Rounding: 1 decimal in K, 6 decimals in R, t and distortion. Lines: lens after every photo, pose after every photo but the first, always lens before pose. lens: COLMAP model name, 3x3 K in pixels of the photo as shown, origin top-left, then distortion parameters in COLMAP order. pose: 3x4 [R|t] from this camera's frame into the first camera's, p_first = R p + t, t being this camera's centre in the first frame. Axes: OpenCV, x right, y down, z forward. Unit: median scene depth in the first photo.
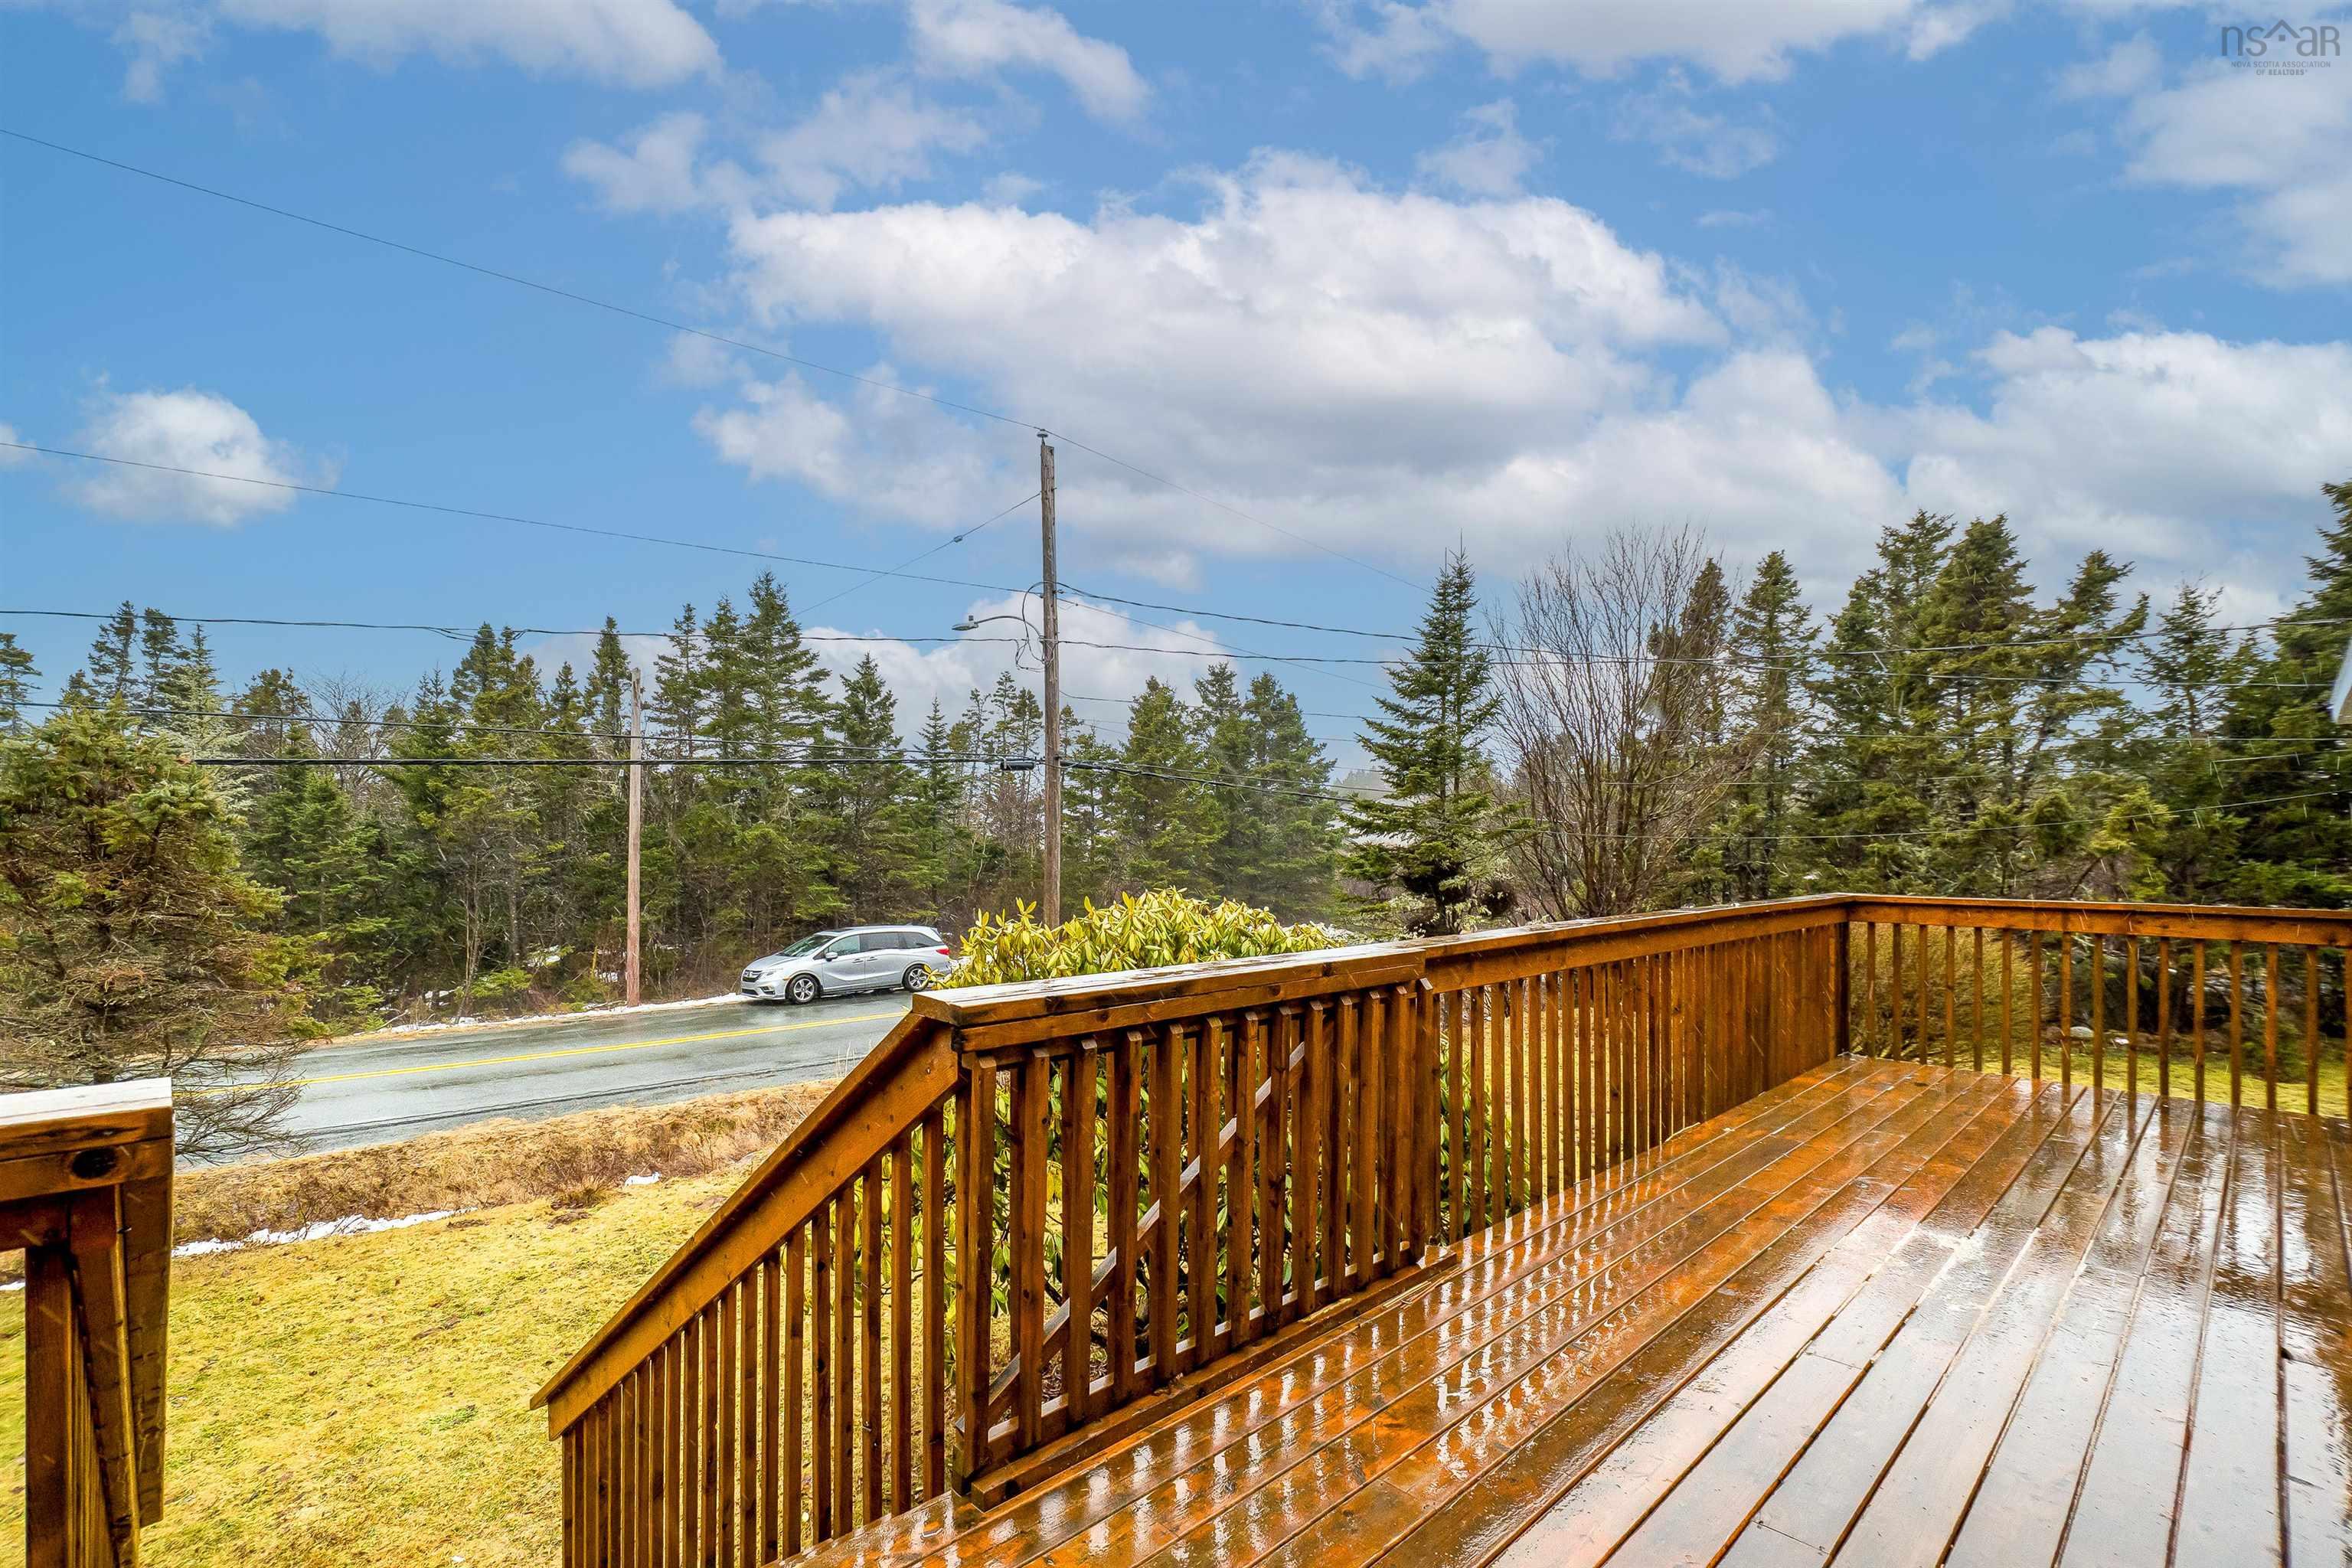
lens RADIAL K [[1038.9, 0, 1179.6], [0, 1038.9, 836.6], [0, 0, 1]] dist [-0.000034, -0.000046]
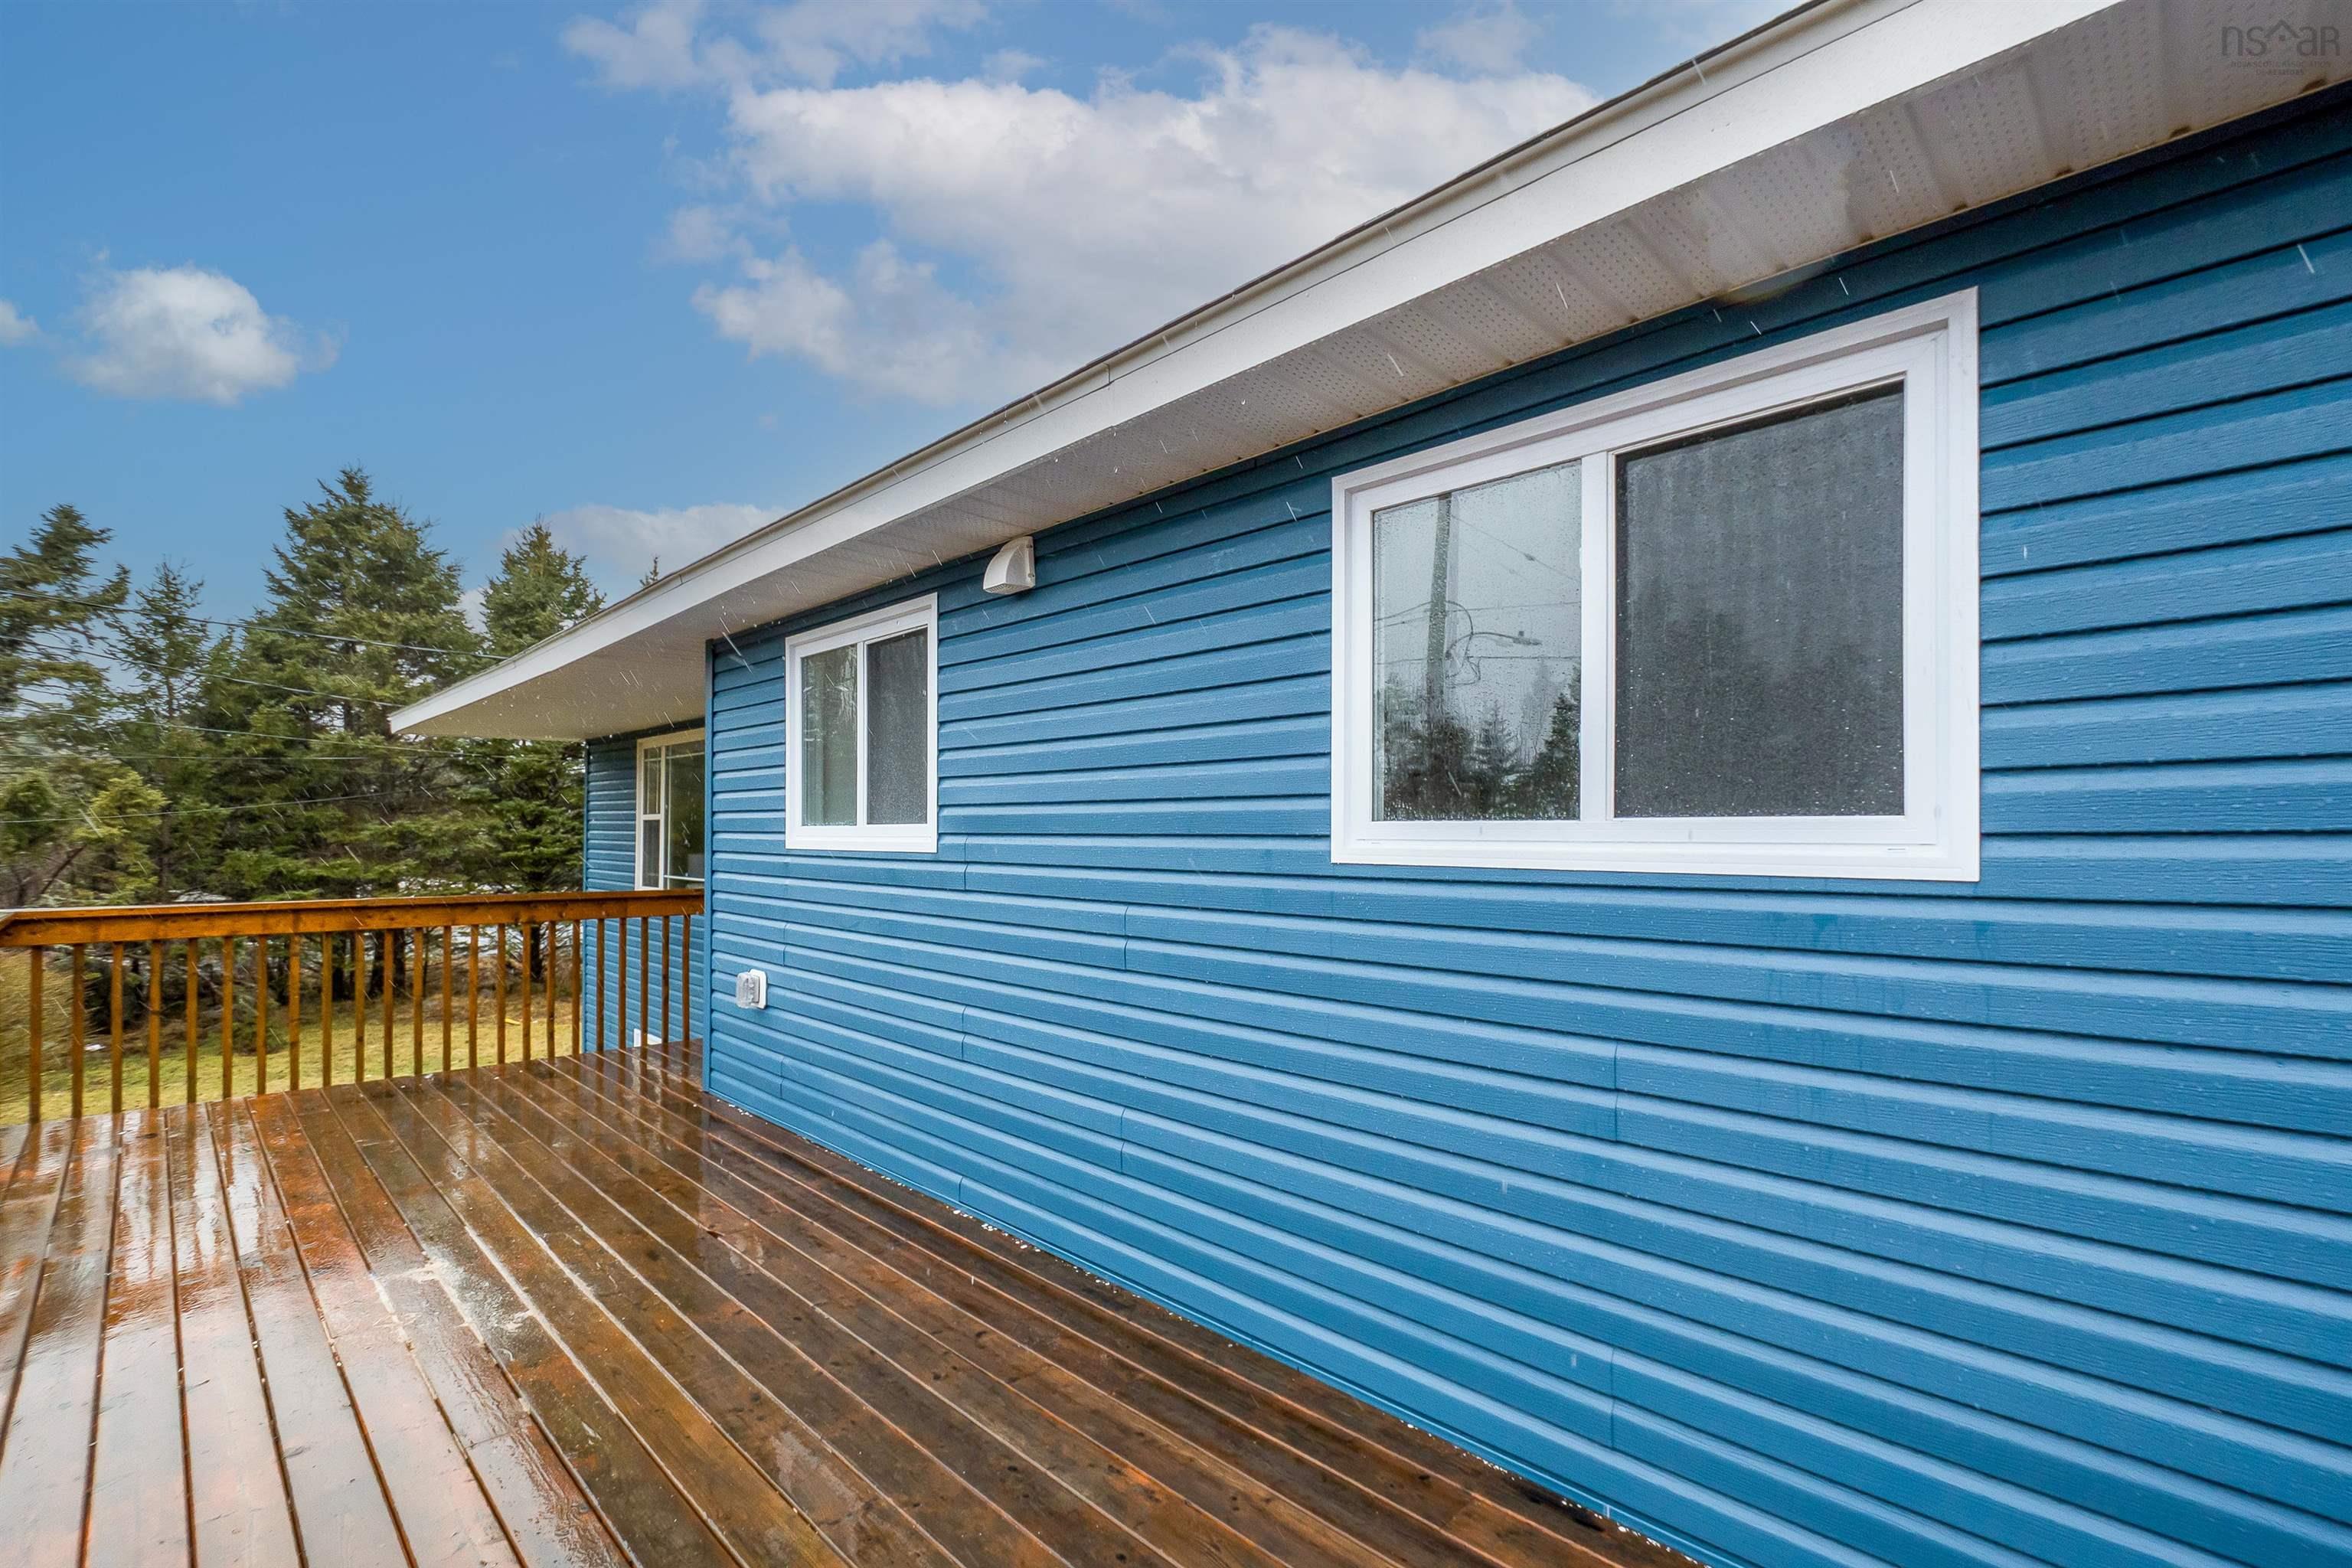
lens RADIAL K [[1040.5, 0, 1186.9], [0, 1040.5, 819.0], [0, 0, 1]] dist [0.001267, -0.000147]
pose [[-0.024239, 0.010622, 0.999650, -0.038130], [-0.008001, 0.999909, -0.010819, -0.002833], [-0.999674, -0.008260, -0.024152, 0.057494]]
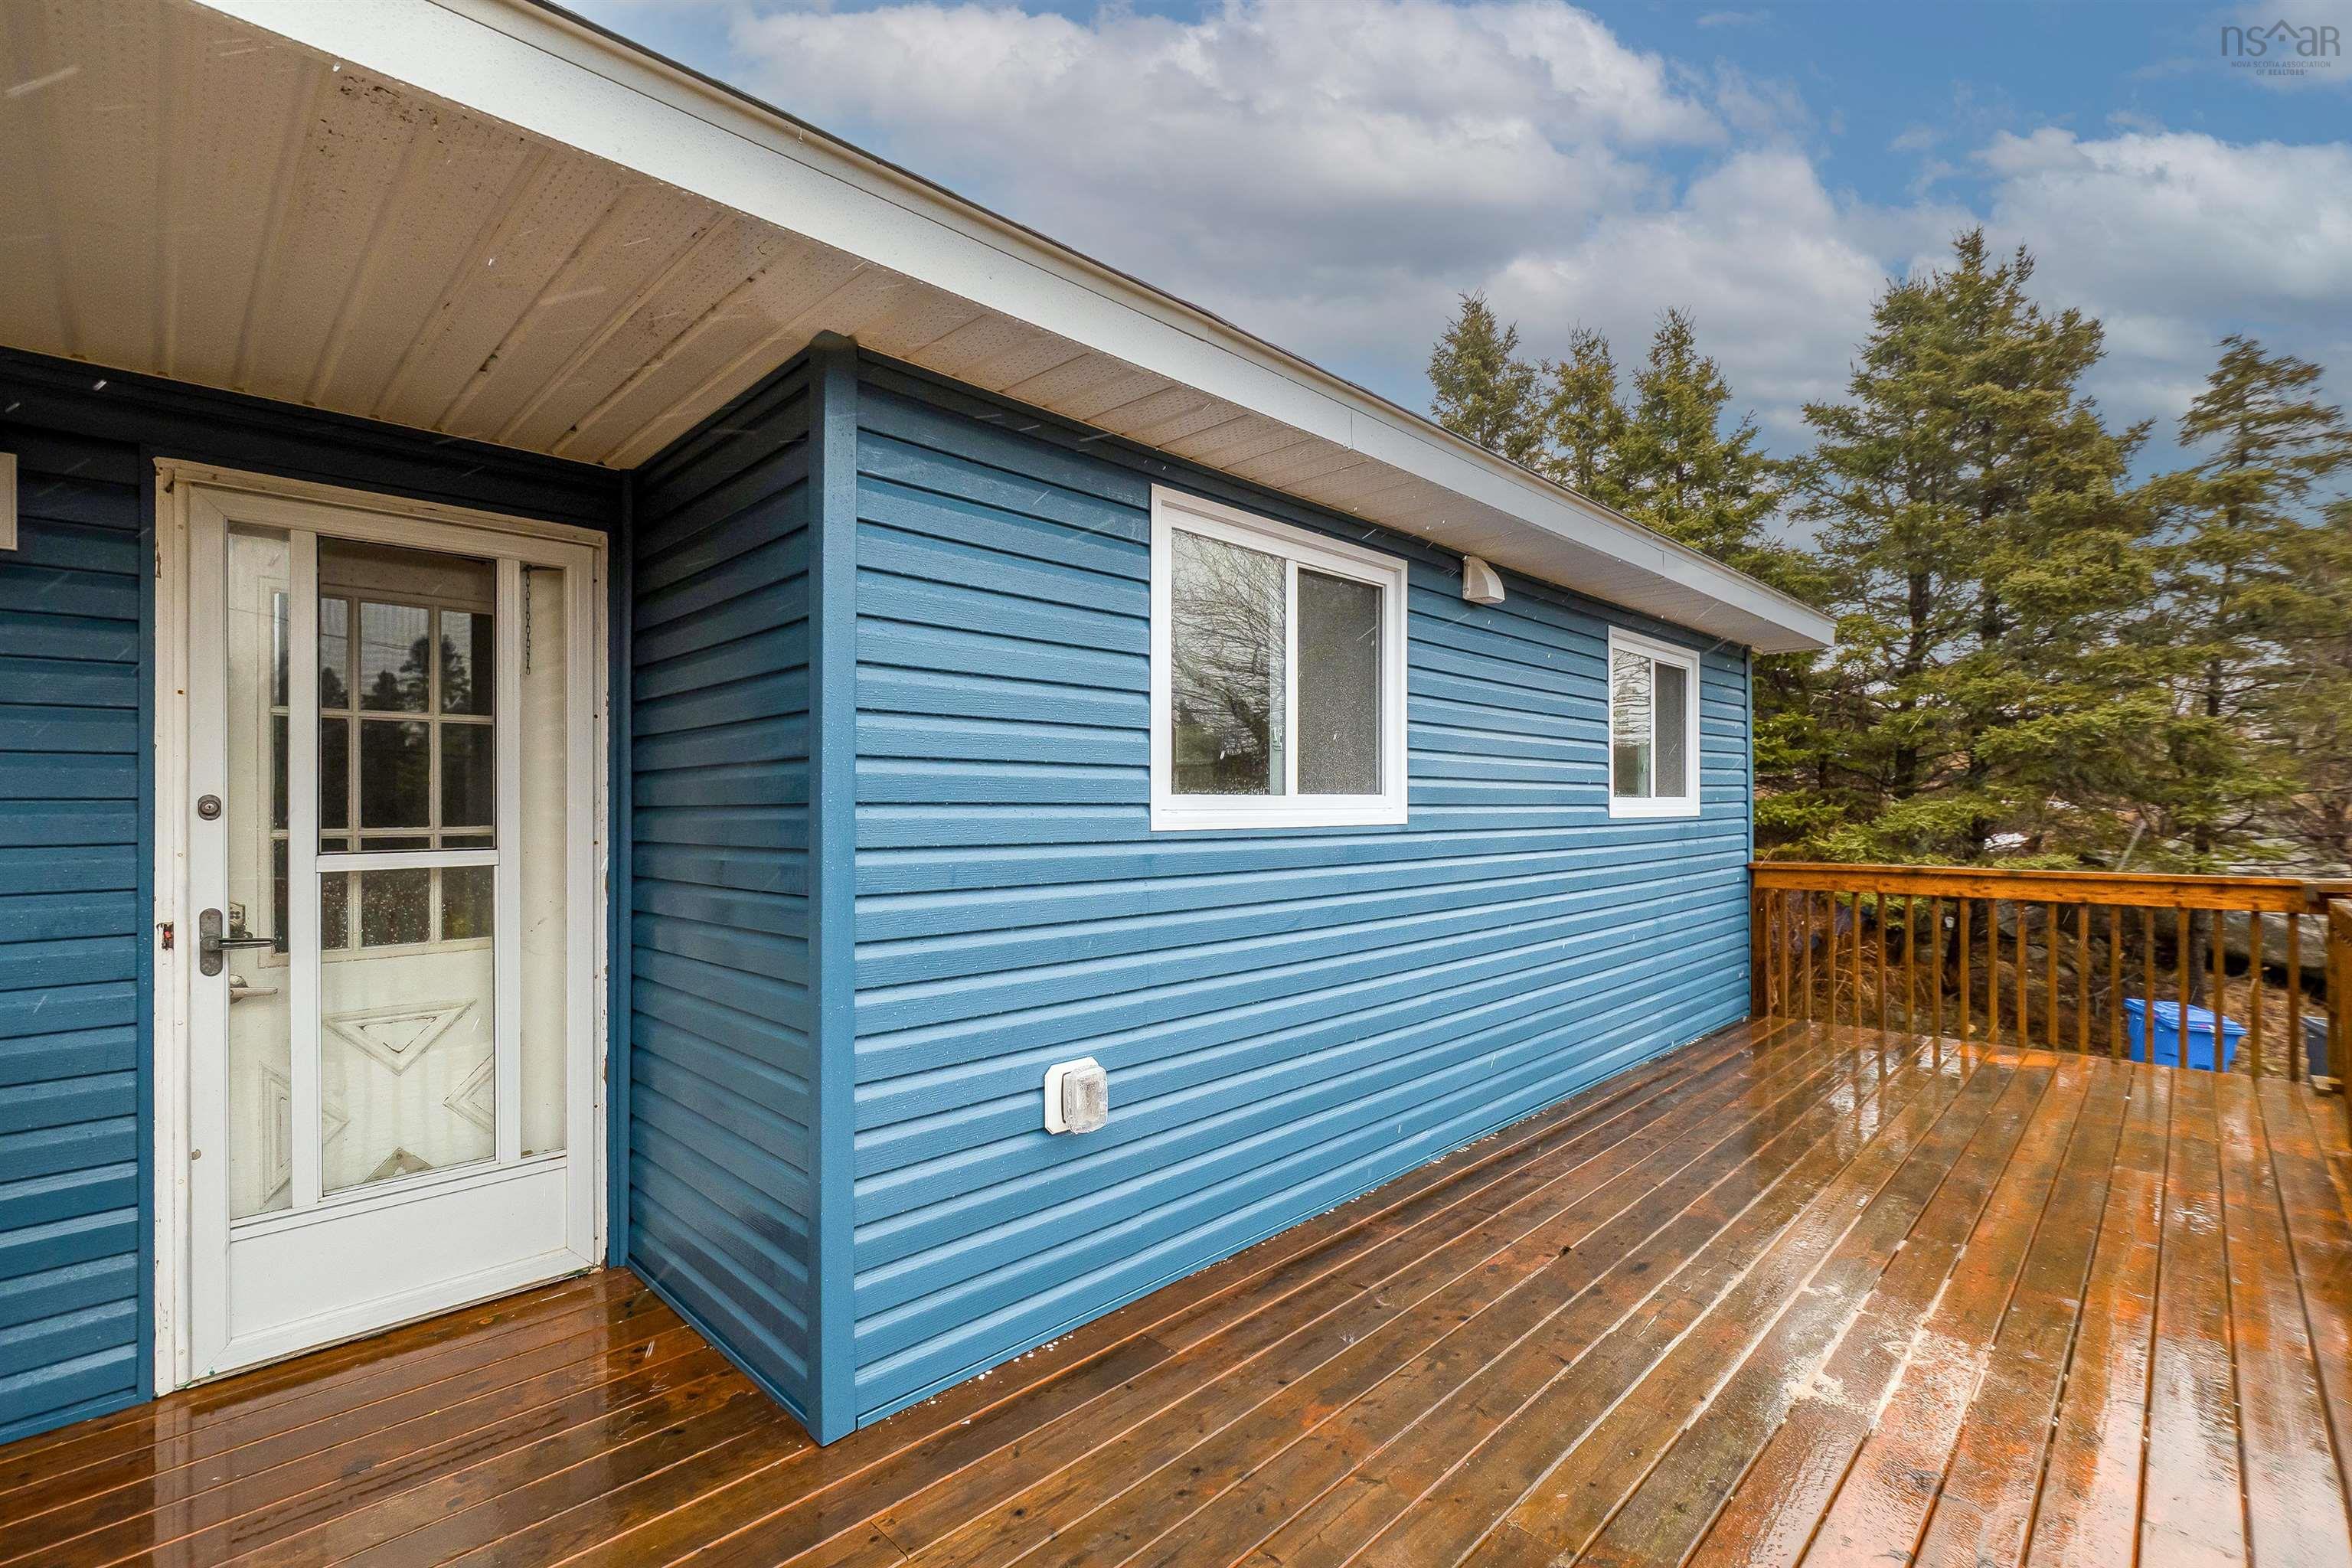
lens RADIAL K [[1040.5, 0, 1186.9], [0, 1040.5, 819.0], [0, 0, 1]] dist [0.001267, -0.000147]
pose [[-0.999189, -0.000007, -0.040260, 0.208119], [-0.000293, 0.999975, 0.007108, -0.000466], [0.040259, 0.007114, -0.999164, 0.291216]]
